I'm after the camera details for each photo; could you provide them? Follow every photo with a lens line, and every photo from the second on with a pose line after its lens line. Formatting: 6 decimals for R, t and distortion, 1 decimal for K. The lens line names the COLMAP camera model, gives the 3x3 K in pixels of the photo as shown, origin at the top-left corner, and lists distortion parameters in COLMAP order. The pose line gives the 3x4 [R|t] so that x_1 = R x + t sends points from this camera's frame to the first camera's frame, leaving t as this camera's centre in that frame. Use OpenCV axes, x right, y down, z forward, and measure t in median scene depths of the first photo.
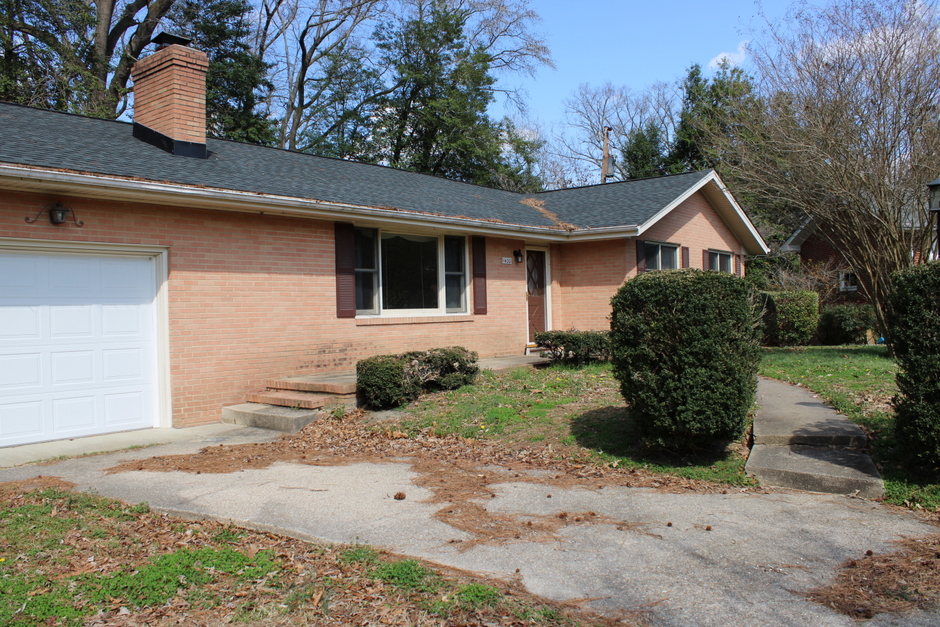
lens RADIAL K [[775.4, 0, 470.0], [0, 775.4, 313.5], [0, 0, 1]] dist [-0.130122, 0.134114]
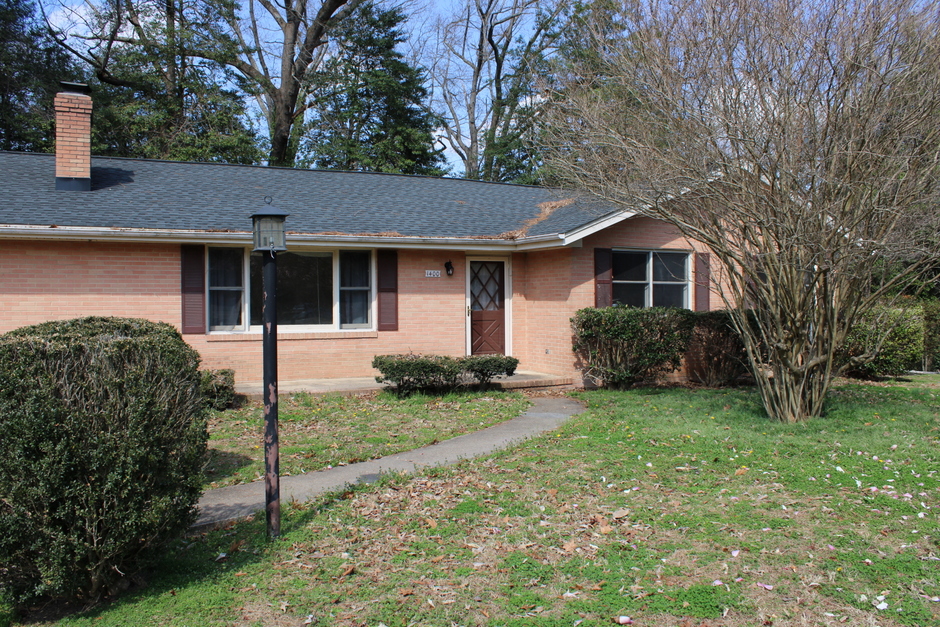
lens RADIAL K [[775.4, 0, 470.0], [0, 775.4, 313.5], [0, 0, 1]] dist [-0.130122, 0.134114]
pose [[0.900551, 0.027415, -0.433885, 0.602977], [-0.019129, 0.999542, 0.023453, -0.051745], [0.434329, -0.012821, 0.900663, 0.205782]]
